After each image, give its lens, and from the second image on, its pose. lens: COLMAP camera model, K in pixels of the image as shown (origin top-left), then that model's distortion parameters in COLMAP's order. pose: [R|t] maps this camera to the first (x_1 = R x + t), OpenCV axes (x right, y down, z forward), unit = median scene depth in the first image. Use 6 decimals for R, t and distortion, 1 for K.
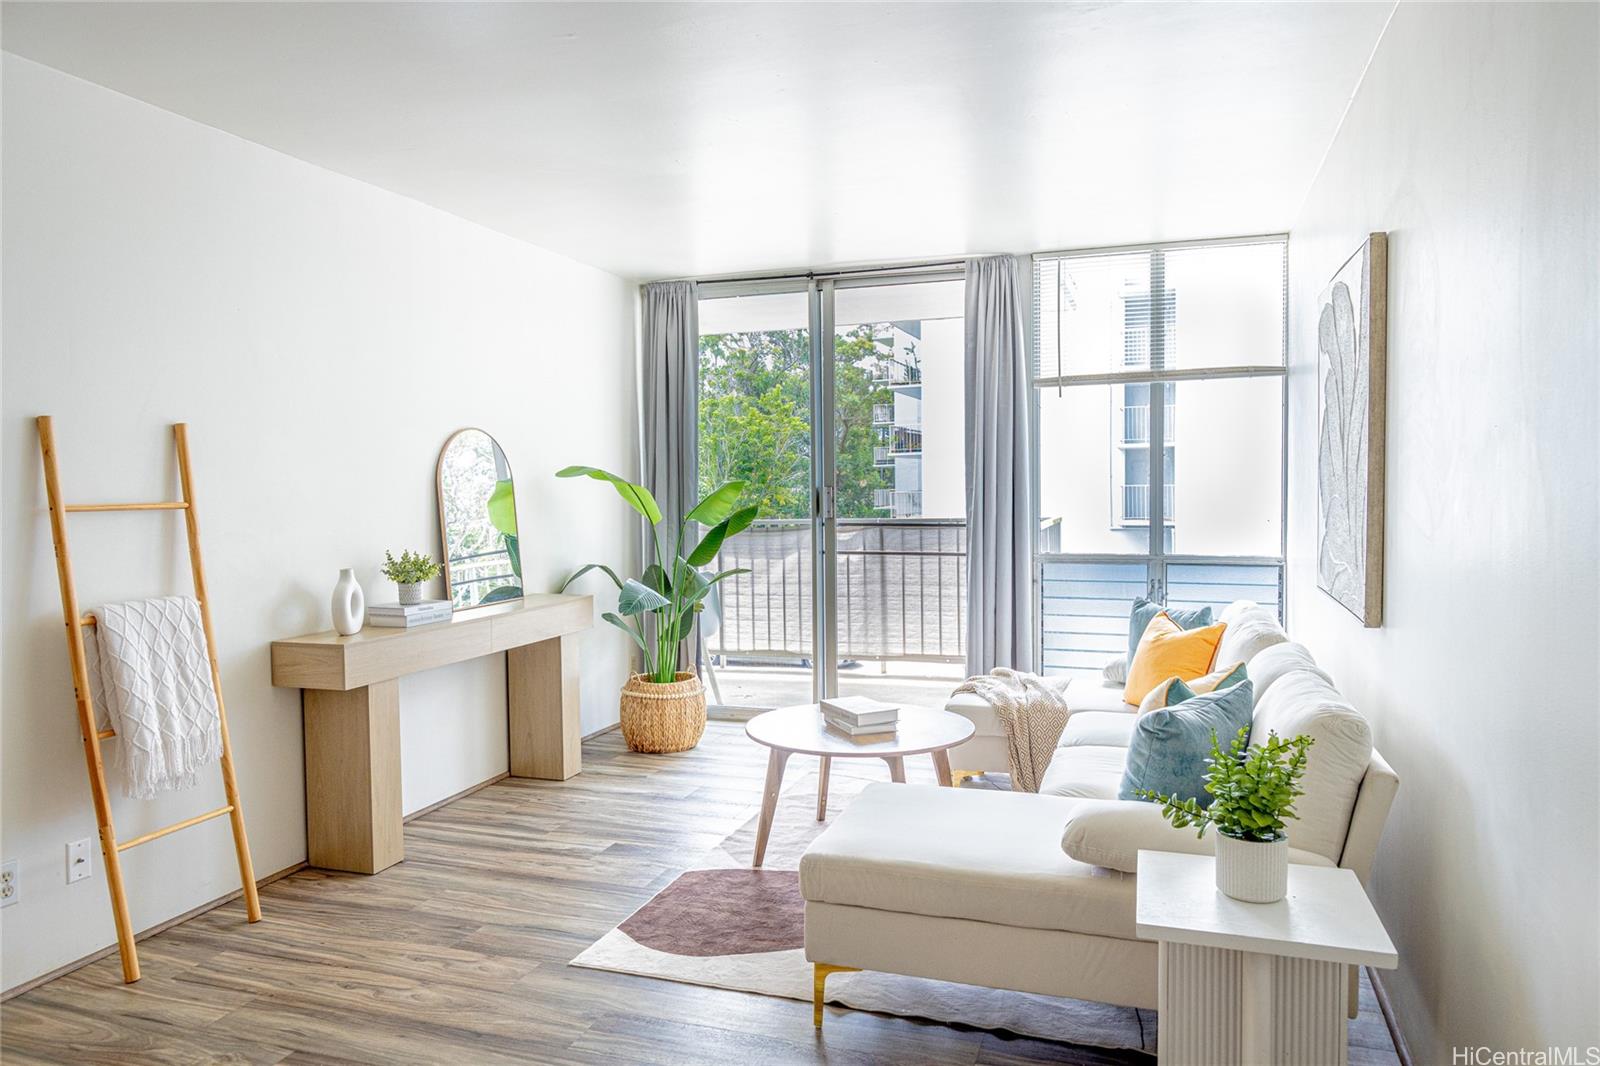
lens RADIAL K [[1085.1, 0, 785.5], [0, 1085.1, 535.4], [0, 0, 1]] dist [0.003121, 0.005081]
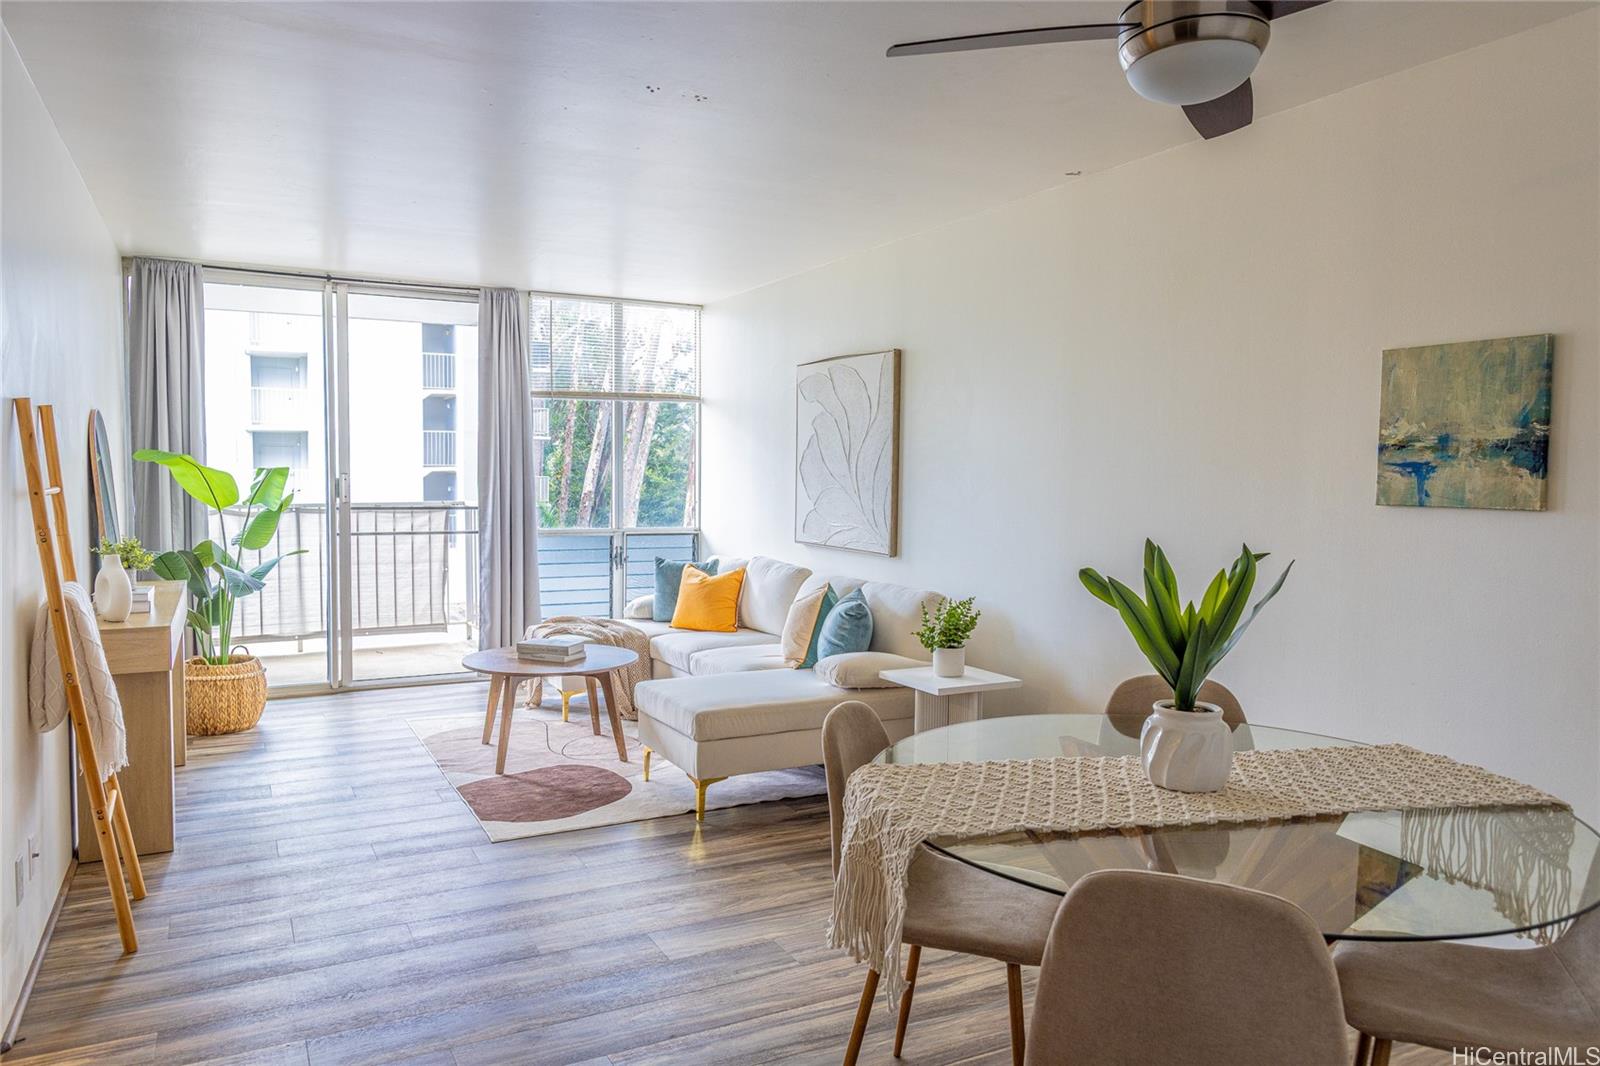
lens RADIAL K [[1075.7, 0, 803.7], [0, 1075.7, 526.0], [0, 0, 1]] dist [0.004655, 0.001247]
pose [[0.688632, -0.020457, 0.724822, -0.474250], [0.016825, 0.999784, 0.012232, 0.002888], [-0.724916, 0.003772, 0.688827, -0.088243]]
